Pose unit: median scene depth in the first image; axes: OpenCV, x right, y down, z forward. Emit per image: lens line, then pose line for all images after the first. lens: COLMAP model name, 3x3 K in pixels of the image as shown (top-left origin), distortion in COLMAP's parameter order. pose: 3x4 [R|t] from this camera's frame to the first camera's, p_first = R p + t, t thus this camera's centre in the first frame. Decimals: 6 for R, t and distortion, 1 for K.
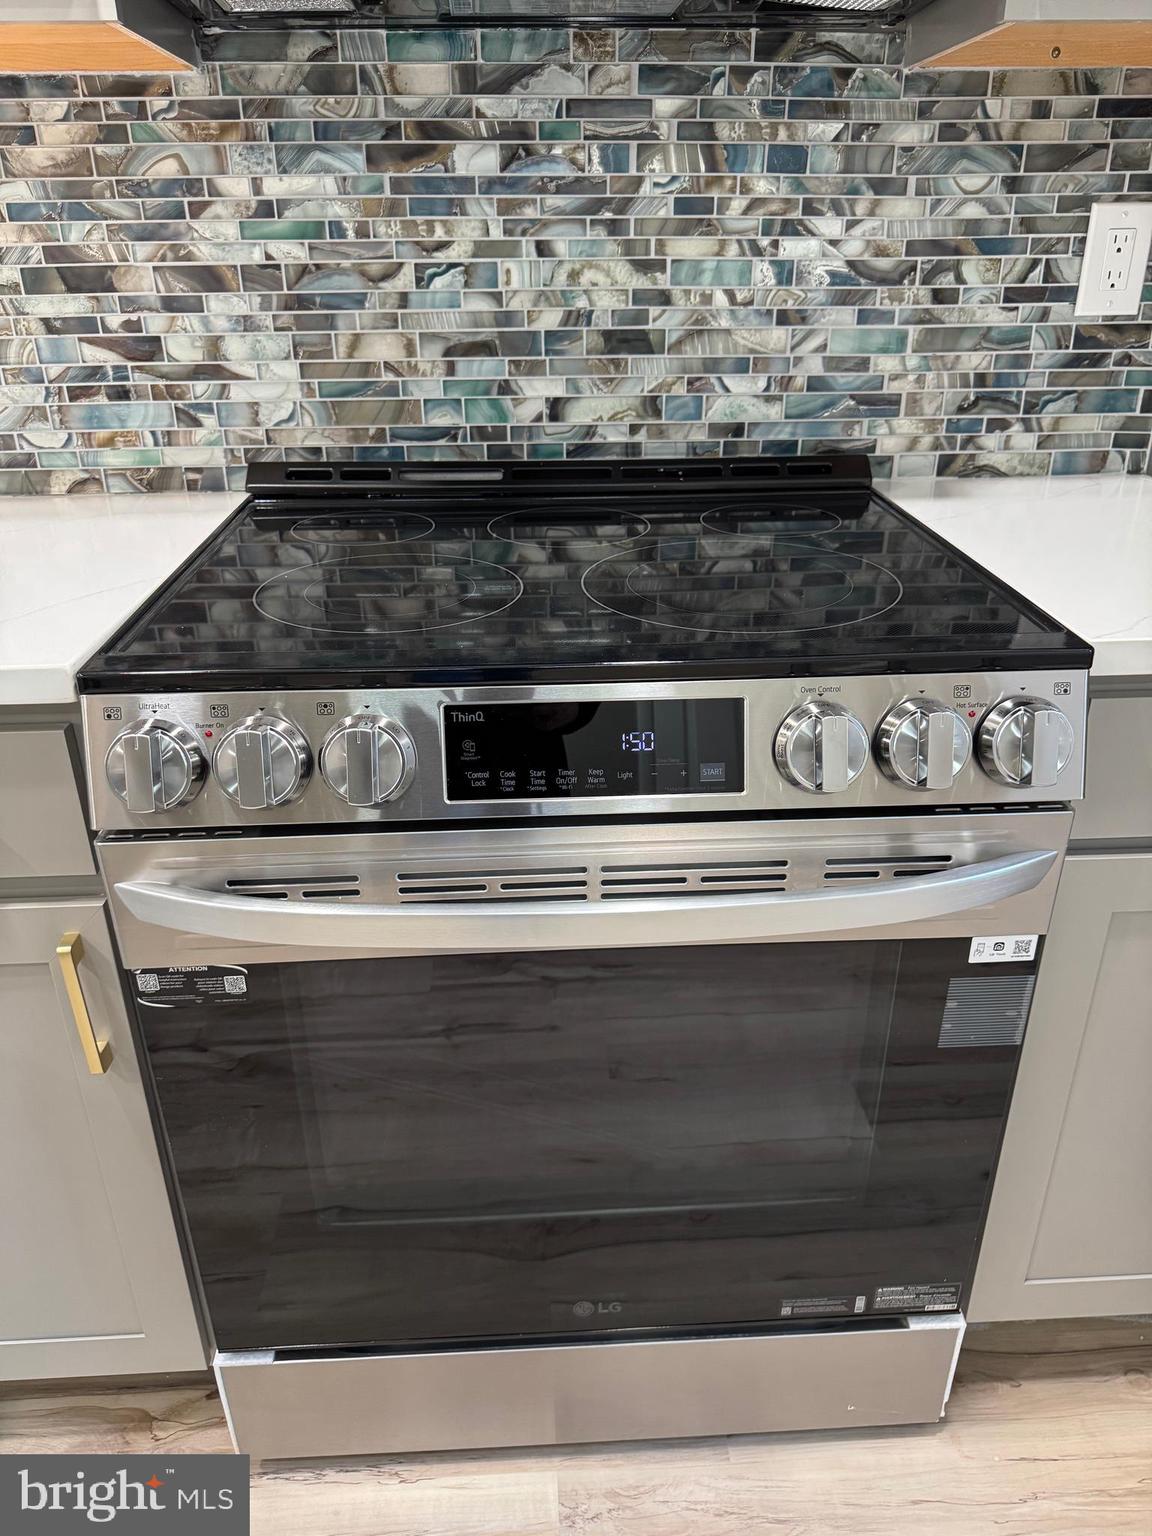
lens RADIAL K [[1101.9, 0, 574.7], [0, 1101.9, 777.4], [0, 0, 1]] dist [0.002115, -0.006363]
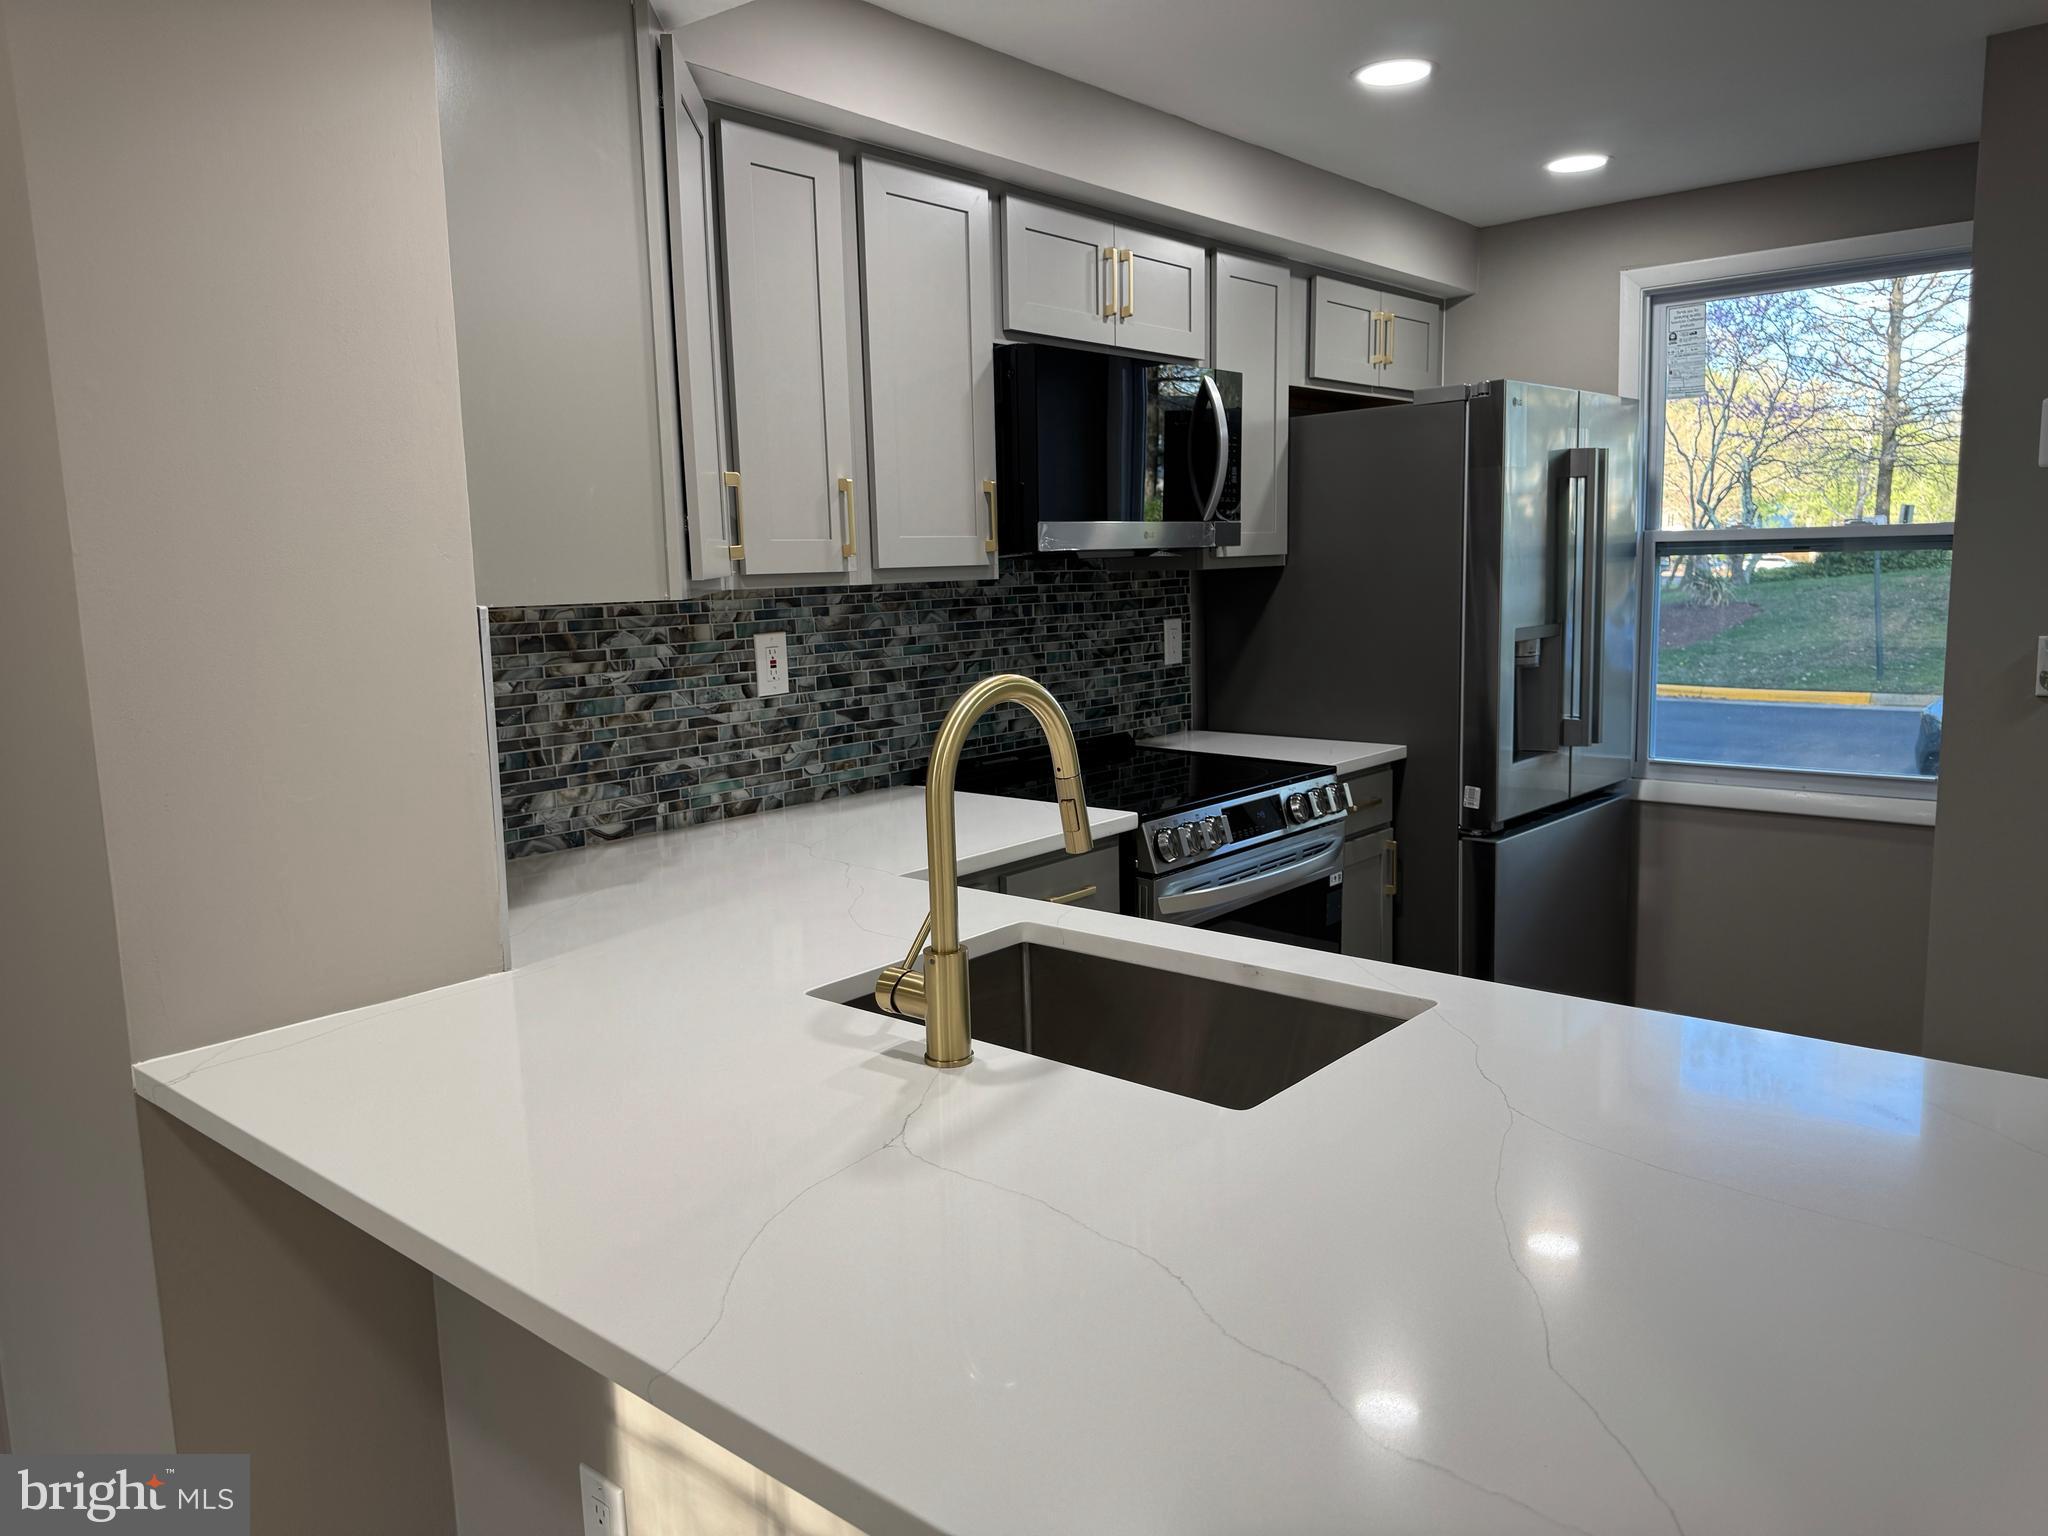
lens RADIAL K [[1437.4, 0, 1015.1], [0, 1437.4, 758.9], [0, 0, 1]] dist [0.185491, -0.412257]
pose [[0.689345, -0.108568, 0.716252, -1.917972], [0.331781, 0.926234, -0.178920, 0.182701], [-0.643991, 0.360976, 0.674516, -0.721629]]
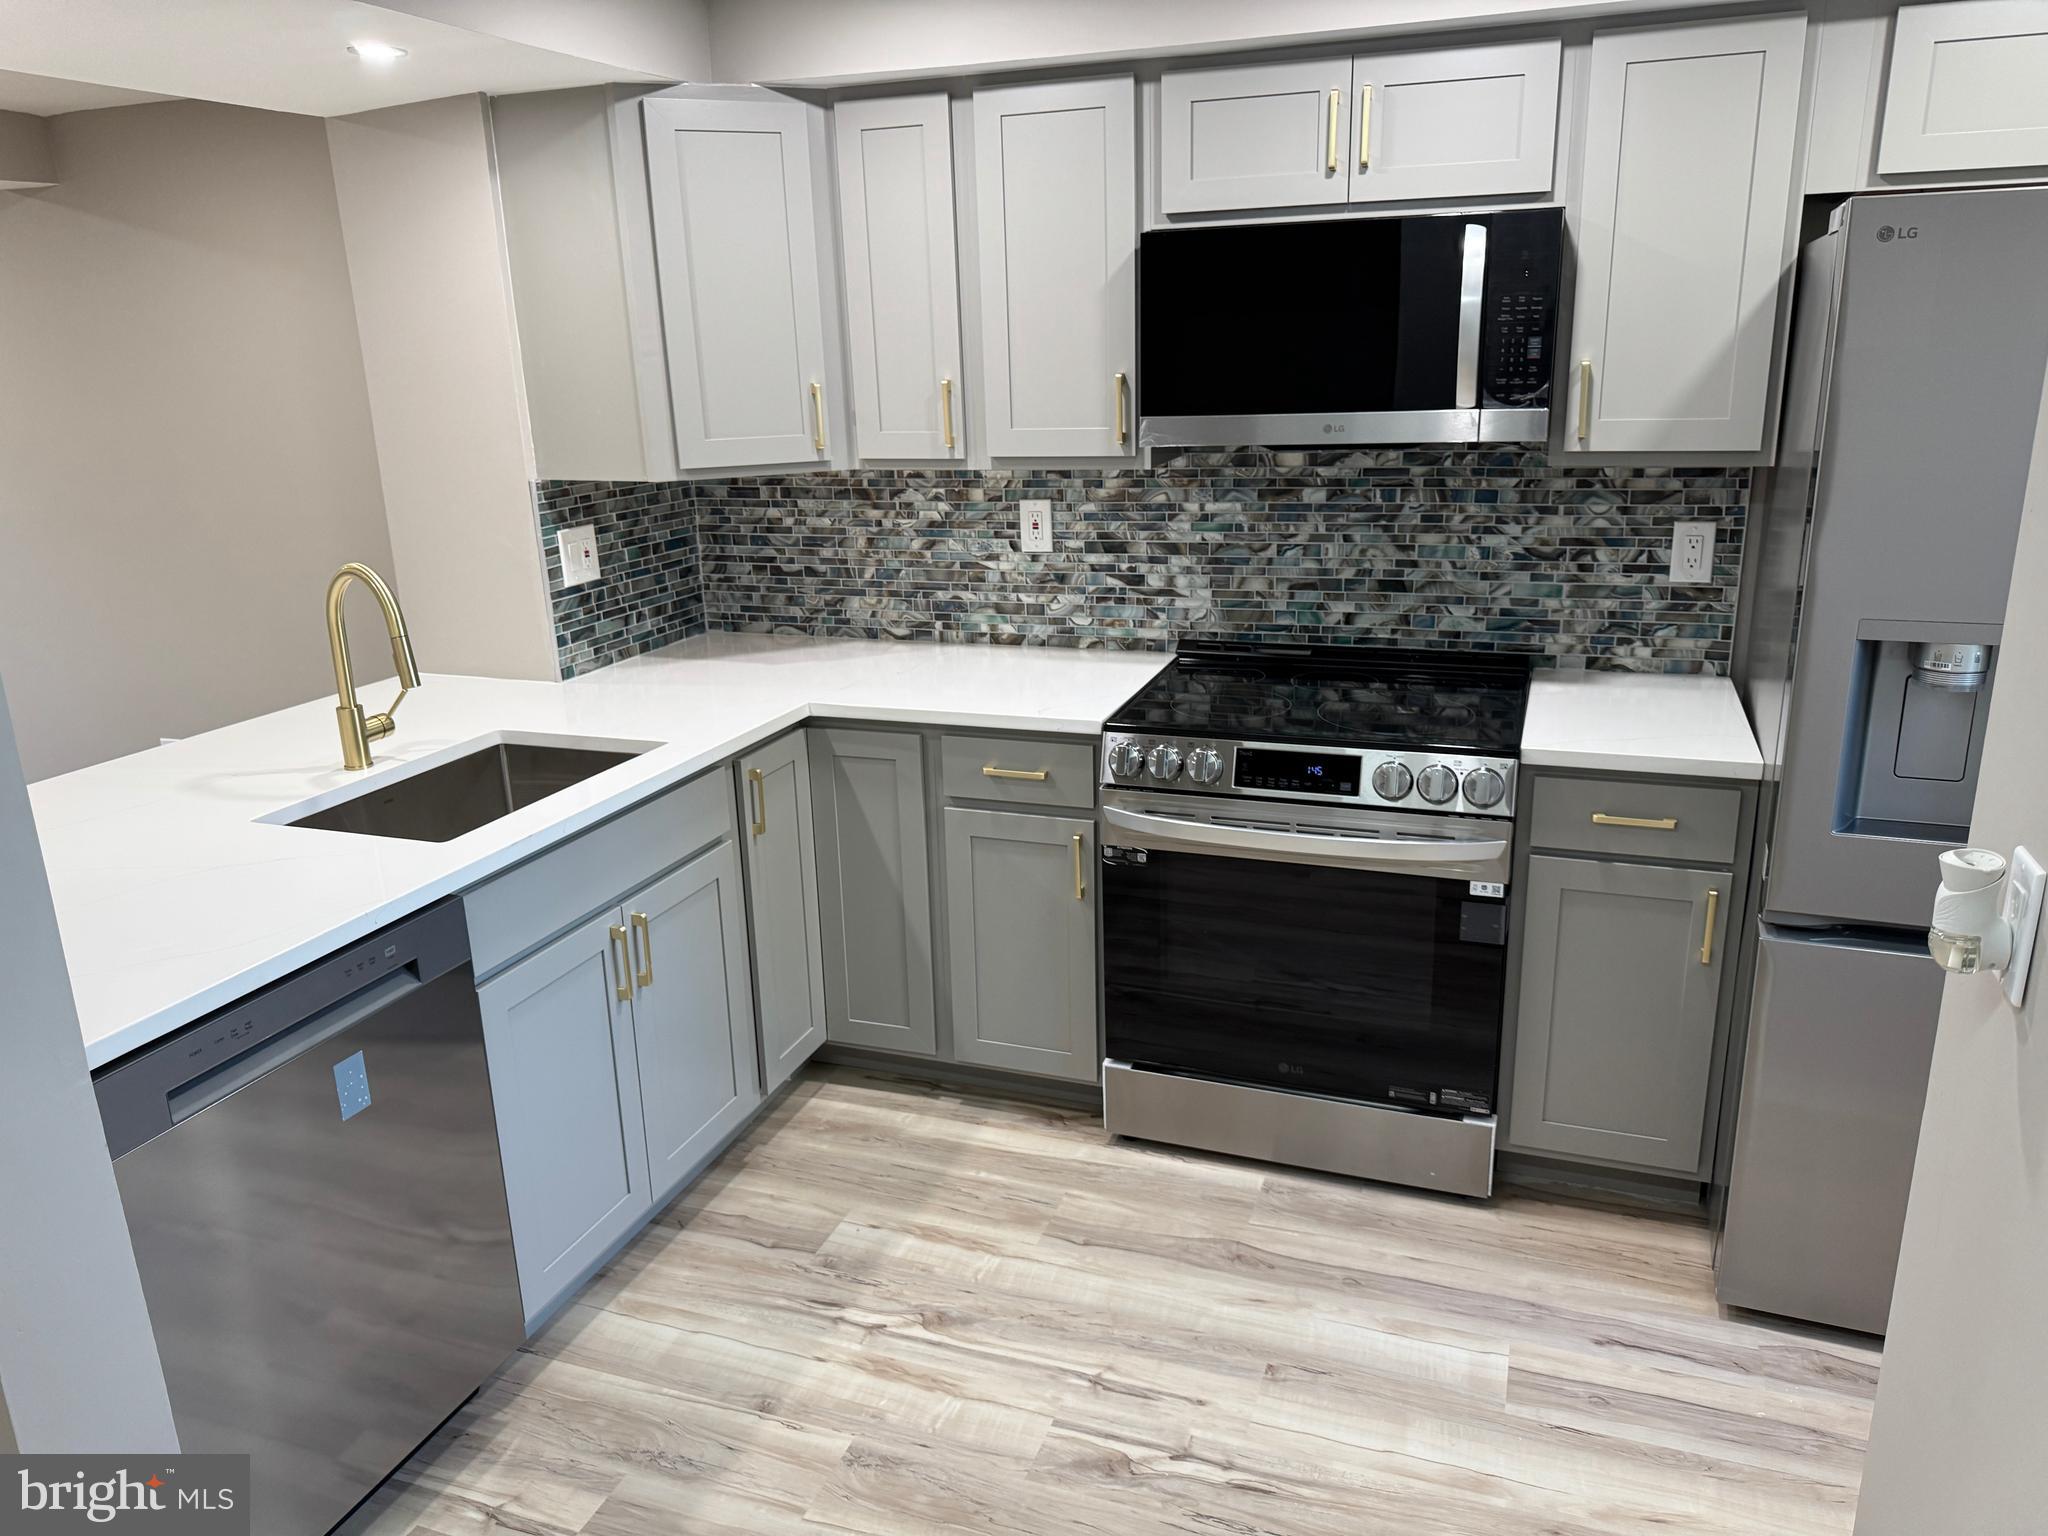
lens RADIAL K [[1437.4, 0, 1015.1], [0, 1437.4, 758.9], [0, 0, 1]] dist [0.185491, -0.412257]
pose [[0.919482, 0.092694, -0.382049, 0.429079], [-0.151862, 0.980119, -0.127688, 0.289110], [0.362618, 0.175425, 0.915278, -1.395522]]
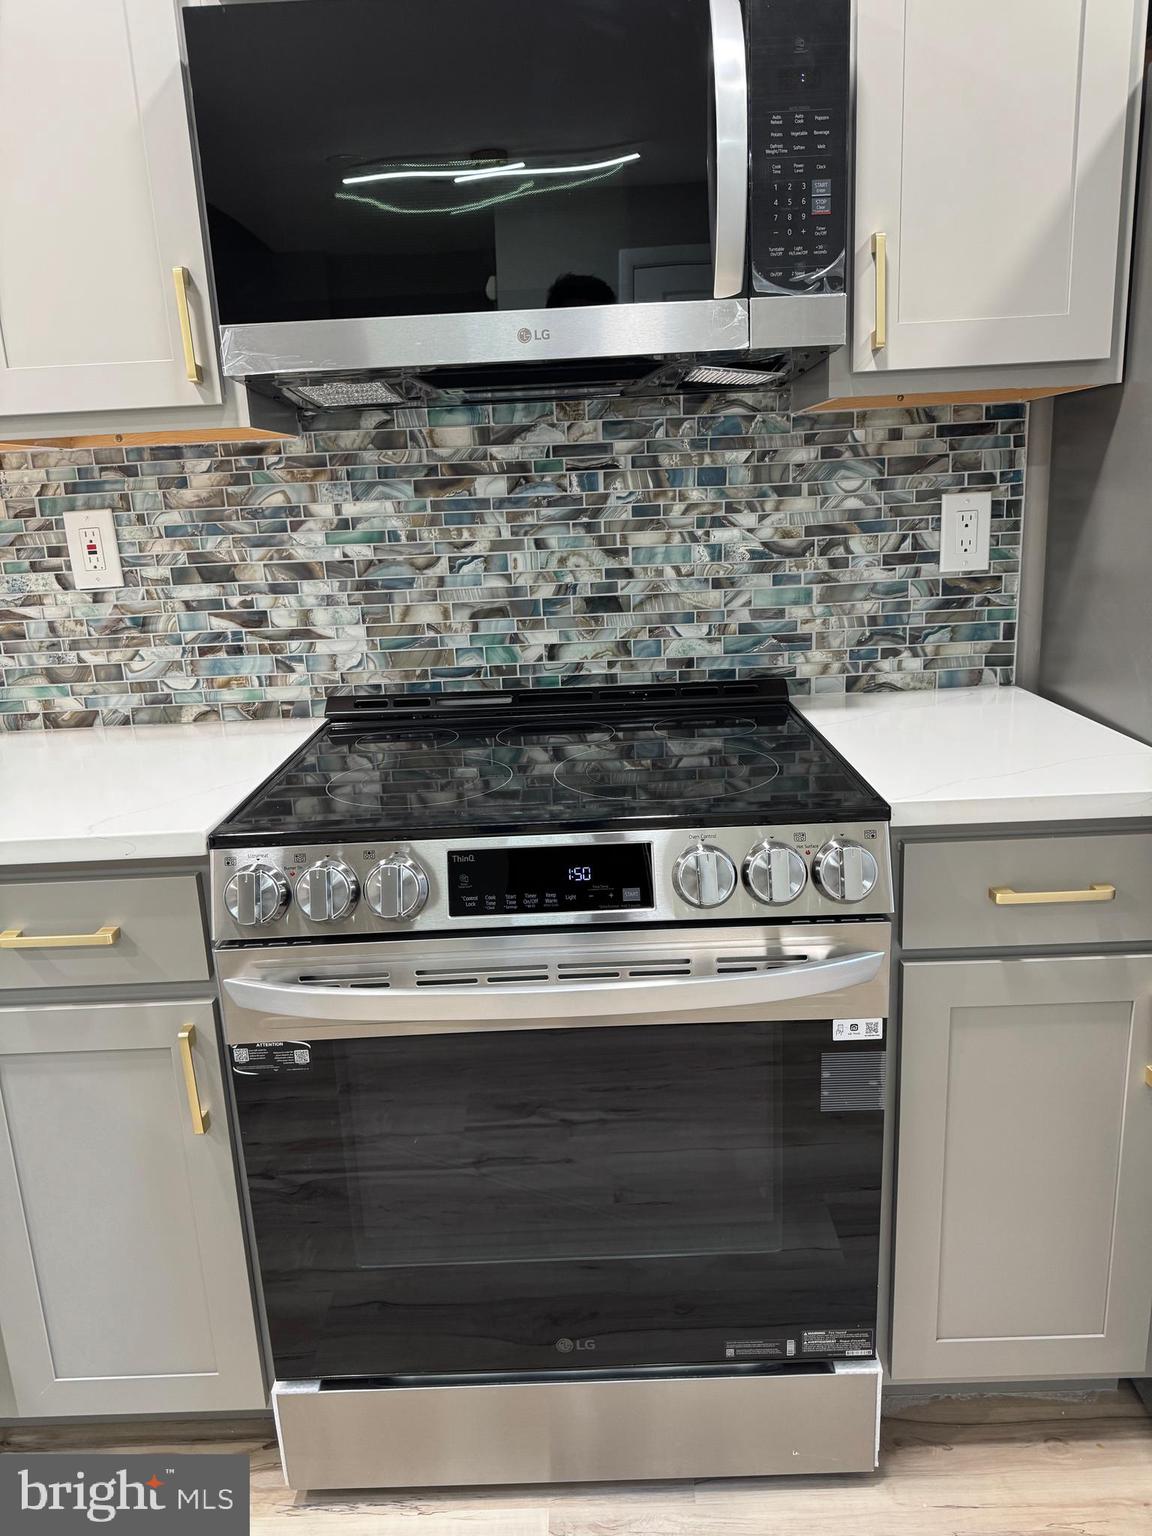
lens RADIAL K [[1078.1, 0, 570.6], [0, 1078.1, 771.9], [0, 0, 1]] dist [0.185491, -0.412257]
pose [[0.997655, -0.022821, -0.064532, 0.092010], [0.009753, 0.980557, -0.195990, 0.074872], [0.067750, 0.194901, 0.978480, -0.288575]]
